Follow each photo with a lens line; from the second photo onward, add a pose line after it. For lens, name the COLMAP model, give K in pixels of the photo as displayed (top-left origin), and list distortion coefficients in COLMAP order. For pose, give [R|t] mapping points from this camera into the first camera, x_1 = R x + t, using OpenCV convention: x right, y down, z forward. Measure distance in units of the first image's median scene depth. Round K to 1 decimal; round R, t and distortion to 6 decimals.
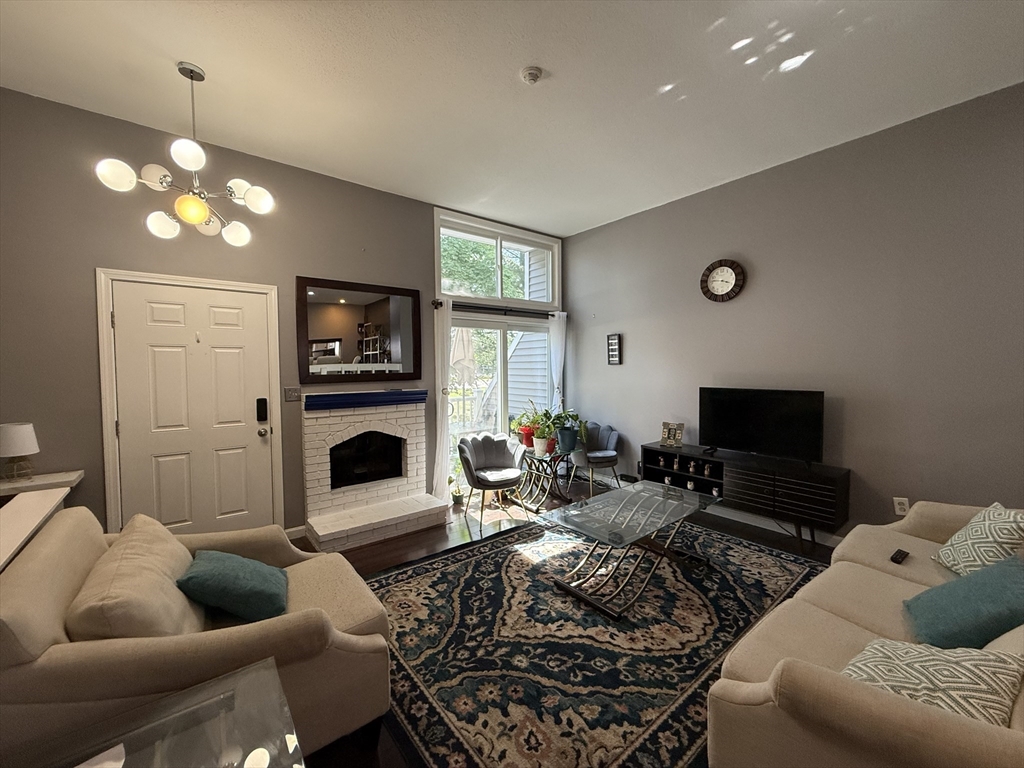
lens RADIAL K [[408.8, 0, 509.0], [0, 408.8, 382.8], [0, 0, 1]] dist [0.000024, 0.000015]
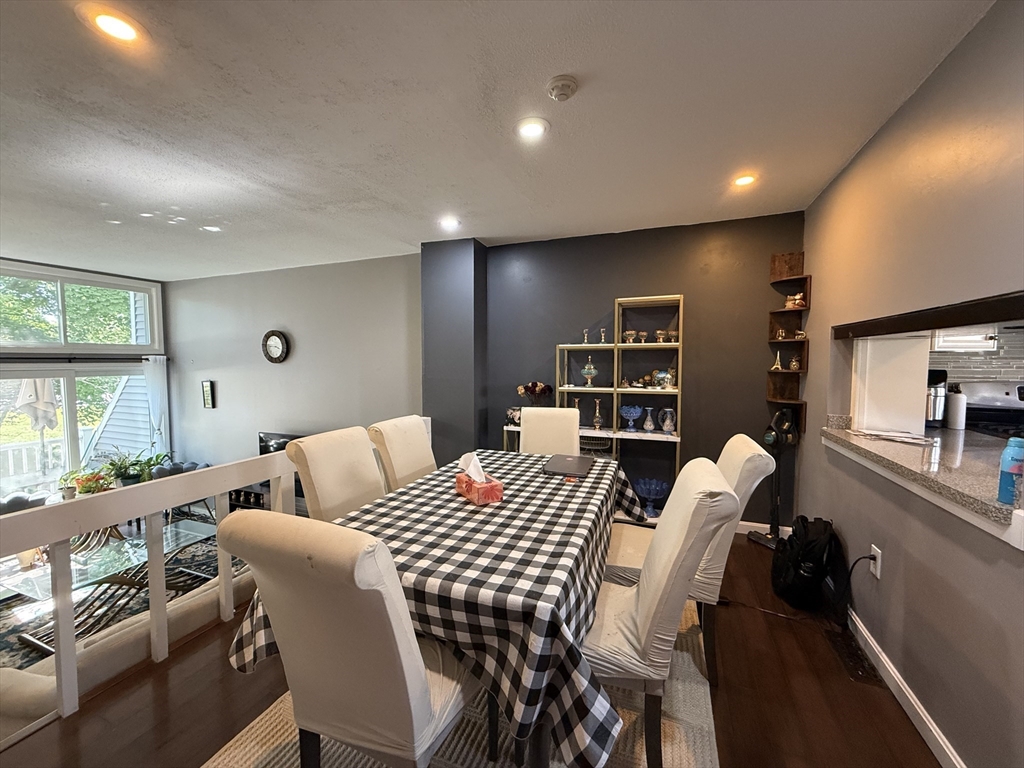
lens RADIAL K [[408.8, 0, 509.0], [0, 408.8, 382.8], [0, 0, 1]] dist [0.000024, 0.000015]
pose [[0.864012, -0.022996, 0.502946, 0.400920], [0.017635, 0.999726, 0.015416, -0.114126], [-0.503163, -0.004450, 0.864180, -0.359564]]
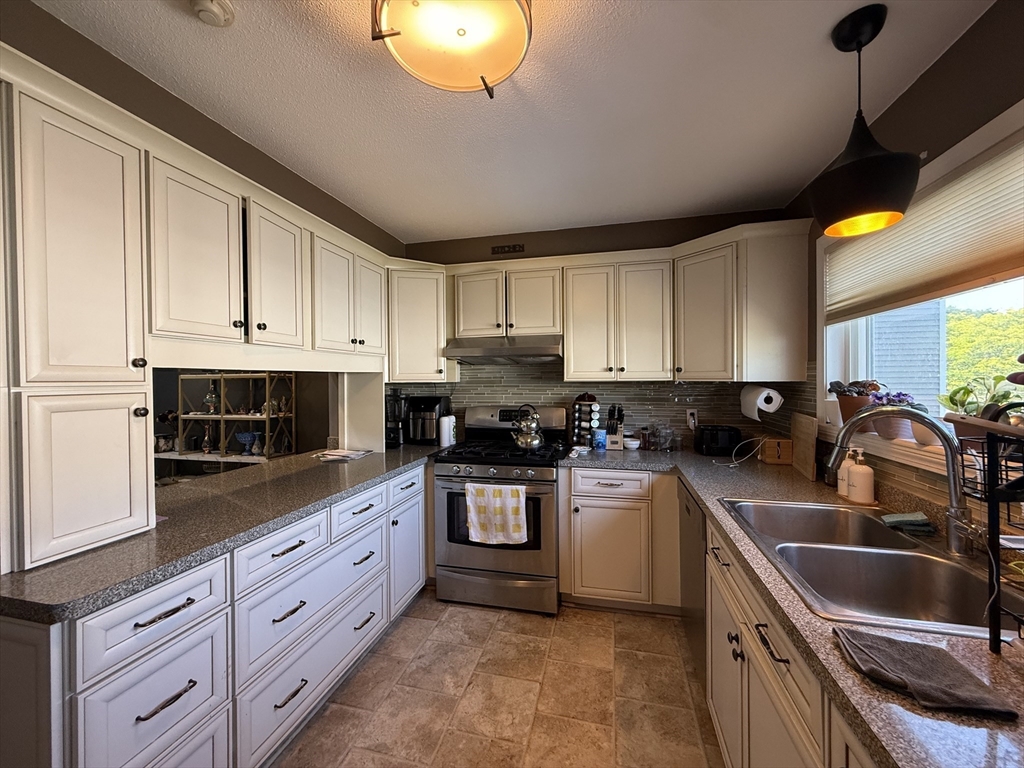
lens RADIAL K [[408.8, 0, 509.0], [0, 408.8, 382.8], [0, 0, 1]] dist [0.000024, 0.000015]
pose [[0.793491, -0.006358, 0.608548, 0.859833], [0.030473, 0.999106, -0.029296, -0.112855], [-0.607818, 0.041790, 0.792976, -0.766130]]
